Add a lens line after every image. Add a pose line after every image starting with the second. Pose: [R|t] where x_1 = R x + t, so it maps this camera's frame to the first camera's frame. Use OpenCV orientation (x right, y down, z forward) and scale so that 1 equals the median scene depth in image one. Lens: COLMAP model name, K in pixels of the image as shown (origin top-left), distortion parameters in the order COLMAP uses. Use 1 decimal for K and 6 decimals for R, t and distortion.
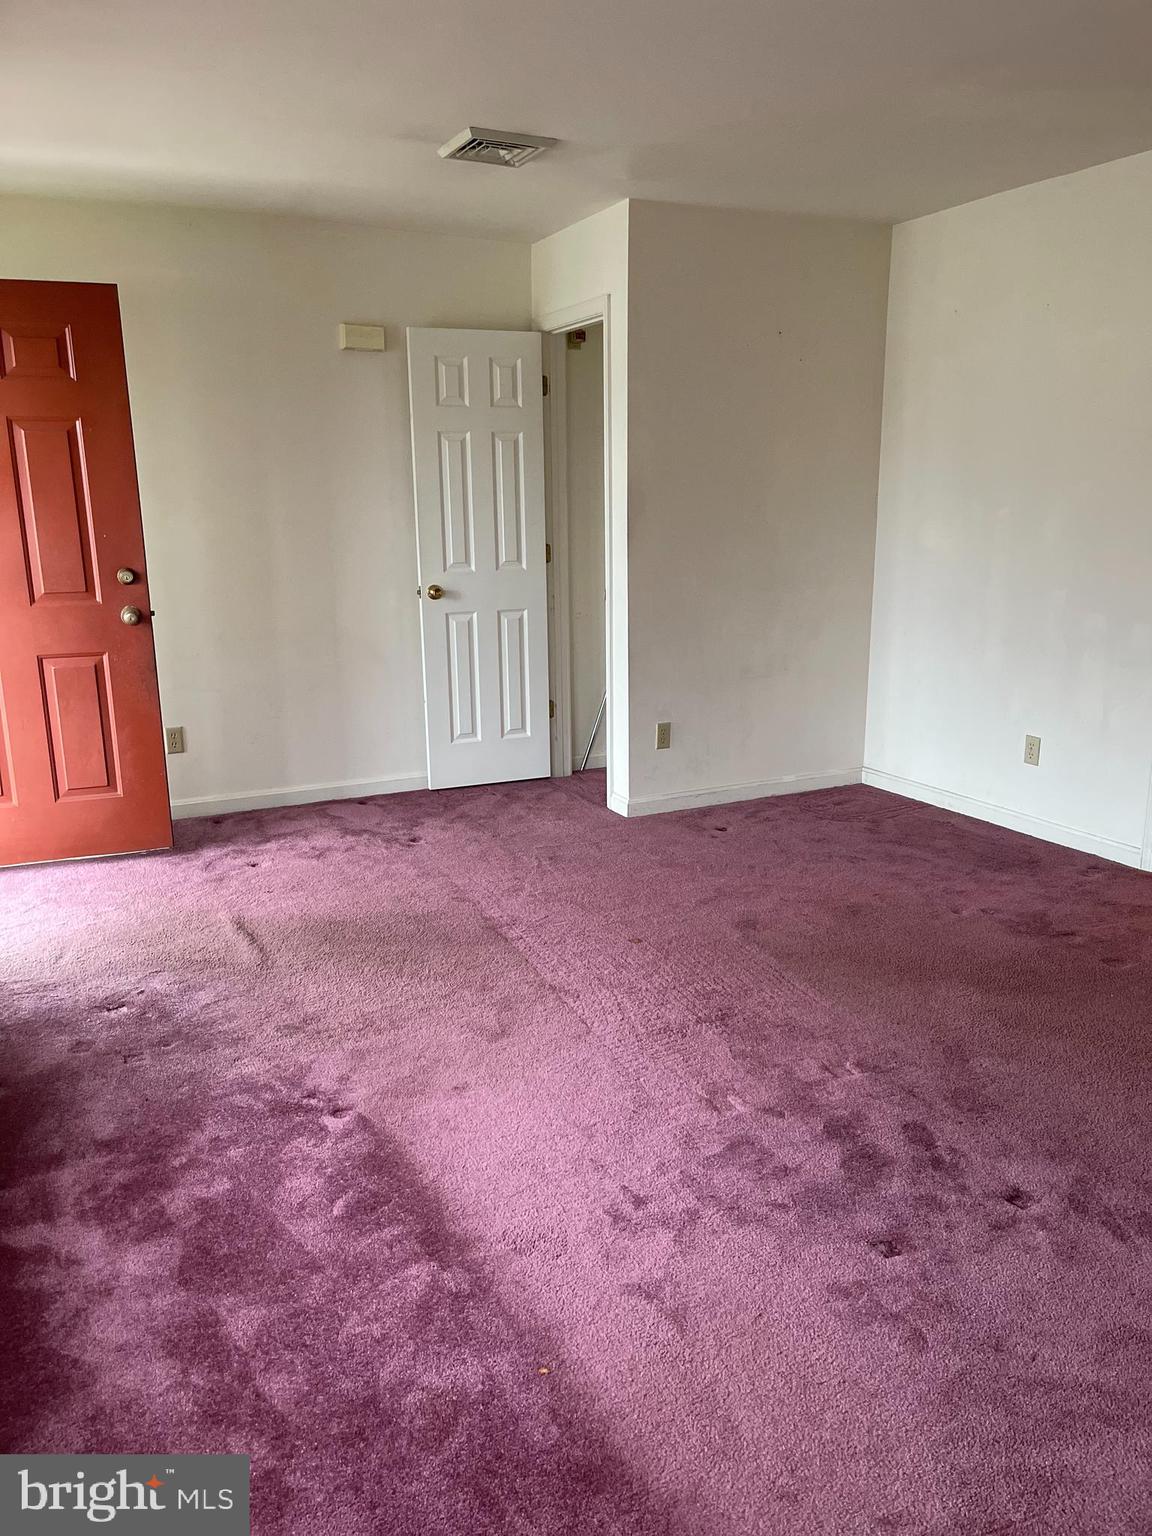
lens RADIAL K [[1159.6, 0, 576.8], [0, 1159.6, 777.8], [0, 0, 1]] dist [0.048322, -0.043523]
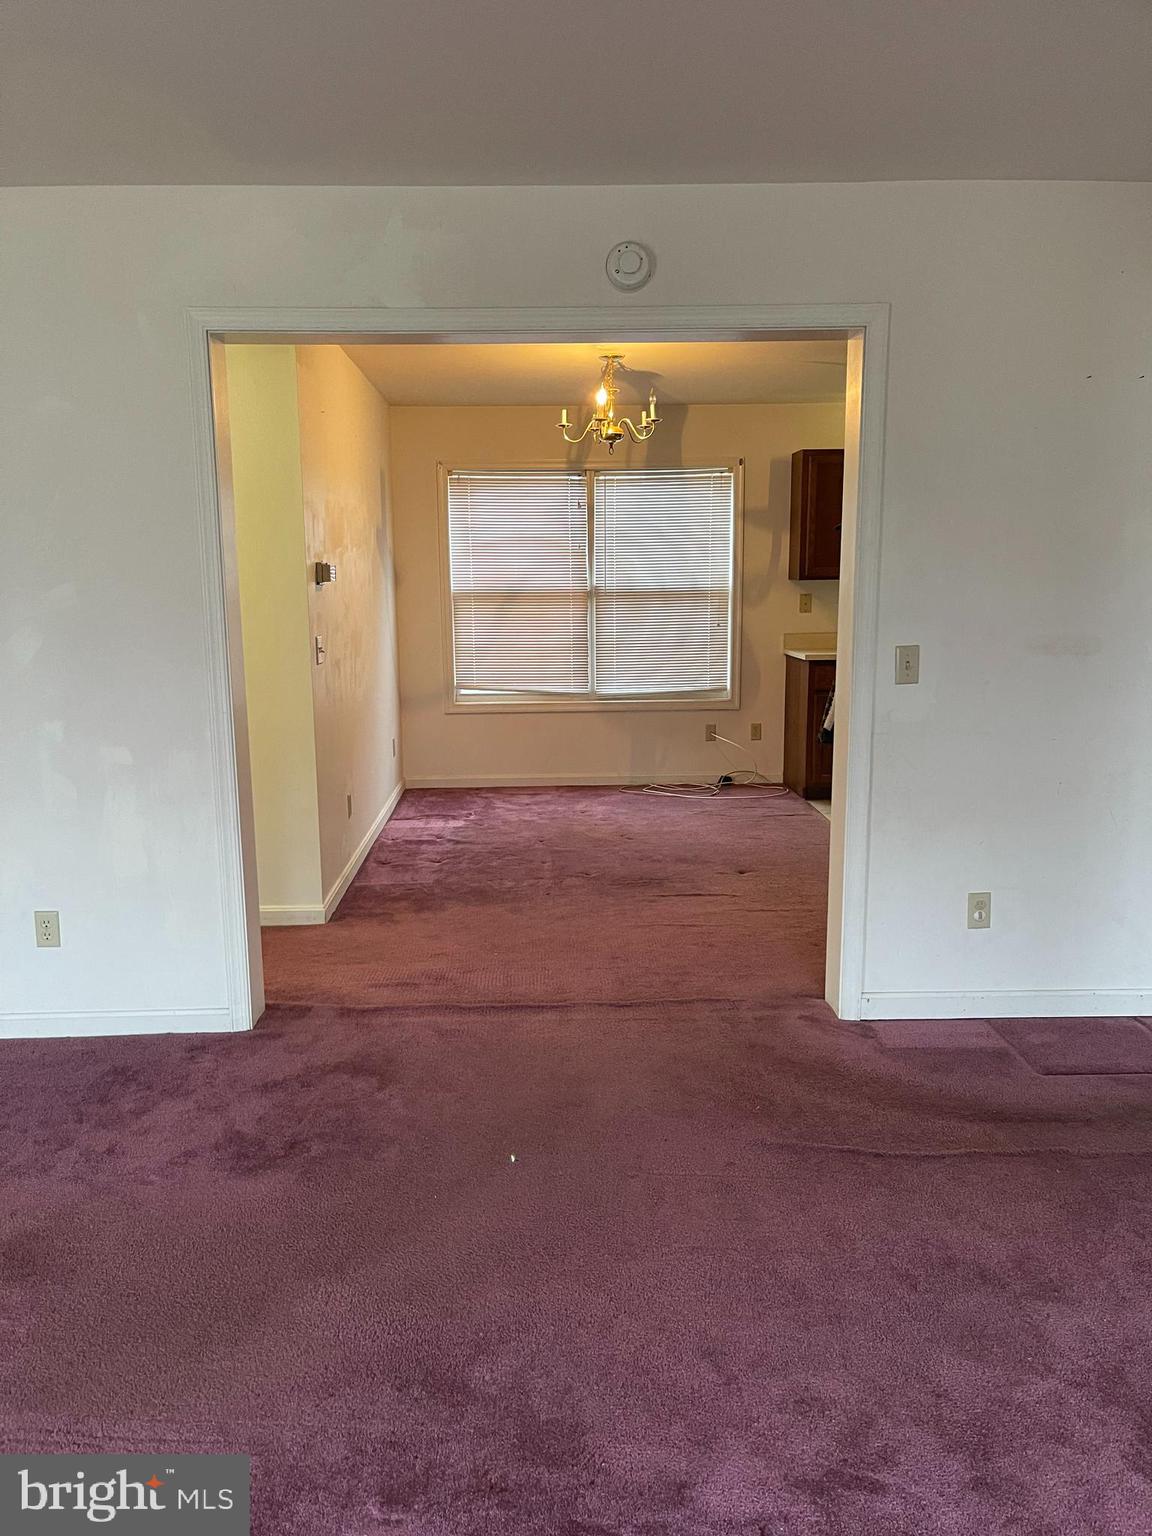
lens RADIAL K [[1159.6, 0, 567.3], [0, 1159.6, 771.1], [0, 0, 1]] dist [0.048322, -0.043523]
pose [[0.415921, -0.146004, 0.897604, -0.152422], [0.220051, 0.973854, 0.056442, -0.100976], [-0.882376, 0.174043, 0.437175, 0.379755]]
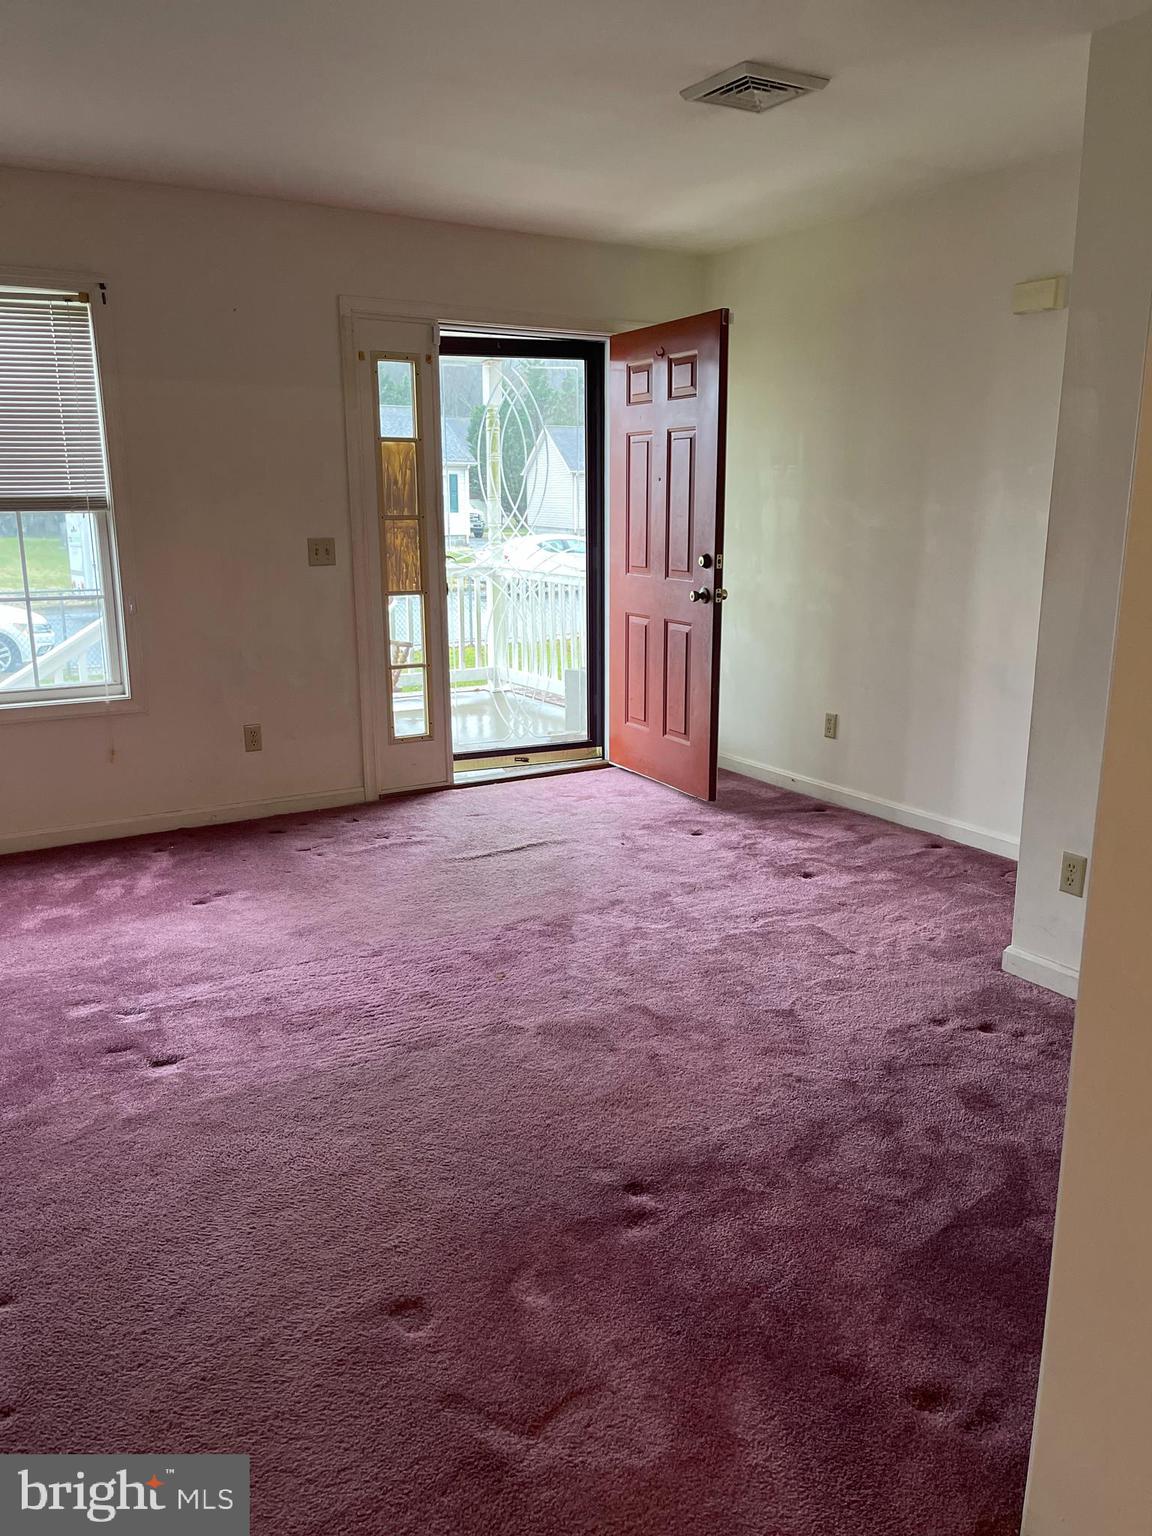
lens RADIAL K [[1159.6, 0, 578.4], [0, 1159.6, 780.4], [0, 0, 1]] dist [0.048322, -0.043523]
pose [[0.096456, 0.249587, -0.963536, 0.772498], [-0.240267, 0.945261, 0.220801, -0.191687], [0.965903, 0.210209, 0.151144, 0.751995]]
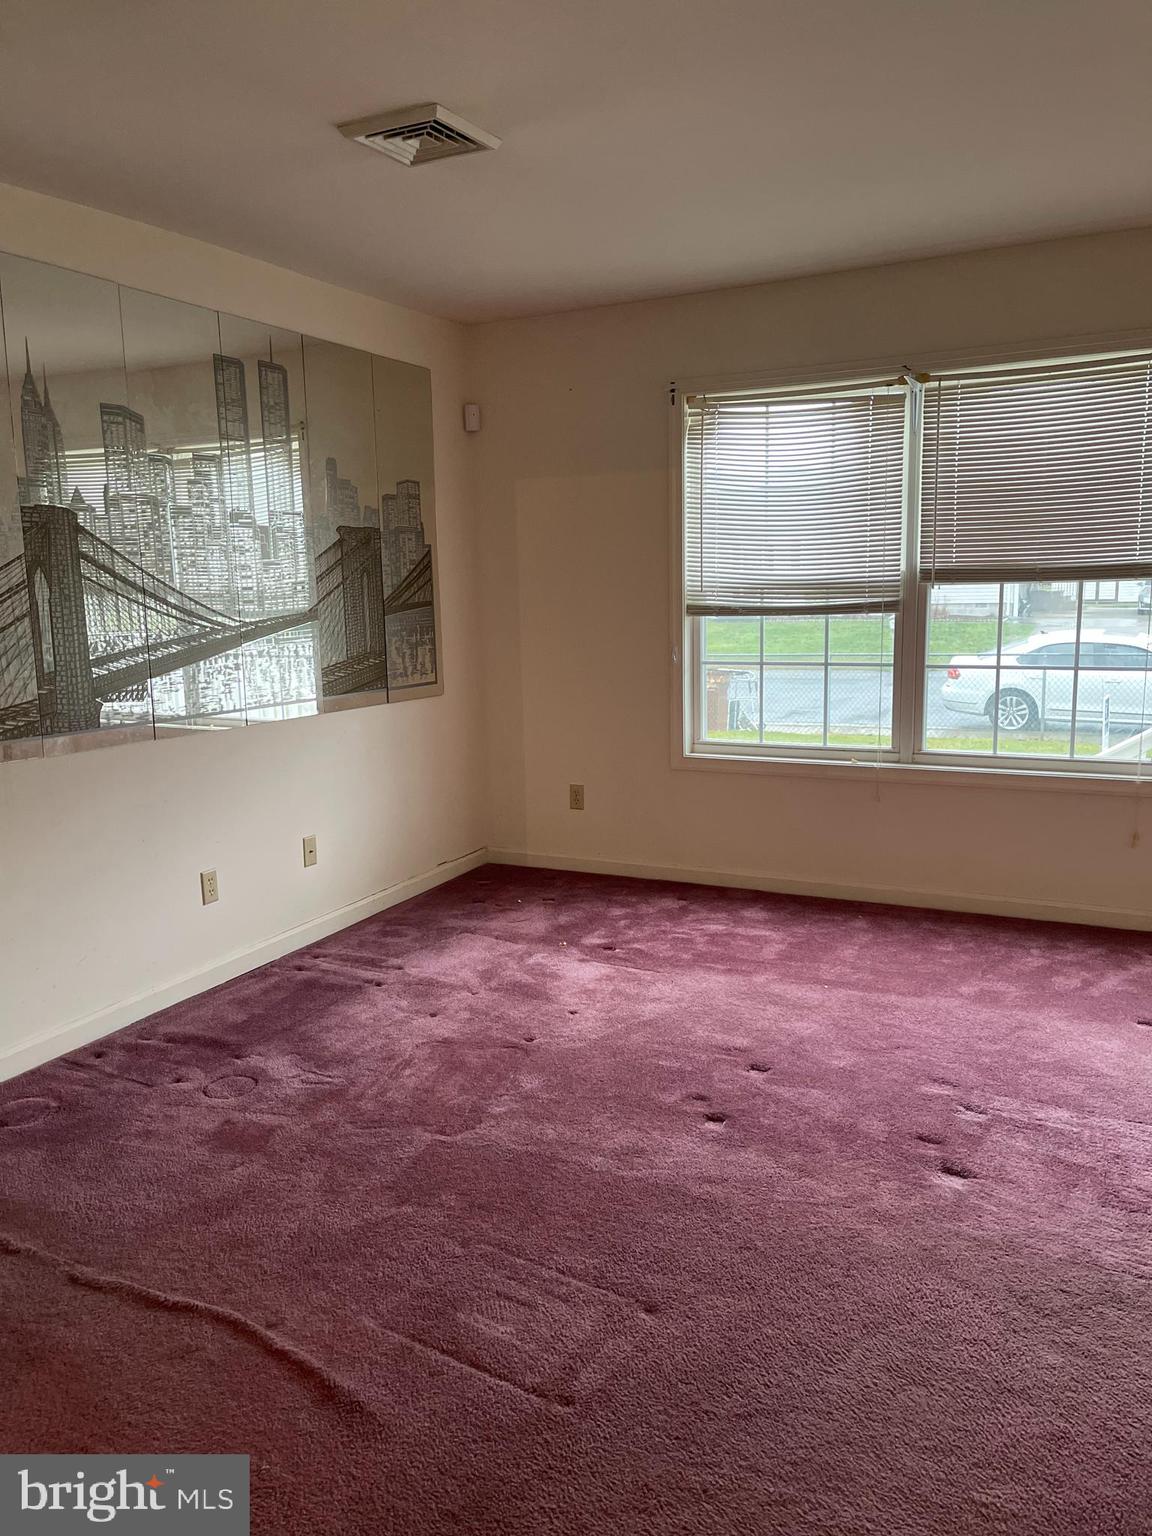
lens RADIAL K [[1159.6, 0, 572.2], [0, 1159.6, 777.4], [0, 0, 1]] dist [0.048322, -0.043523]
pose [[-0.797633, 0.140560, -0.586536, 0.643851], [-0.105880, 0.924732, 0.365595, -0.235200], [0.593777, 0.353713, -0.722715, 0.912855]]
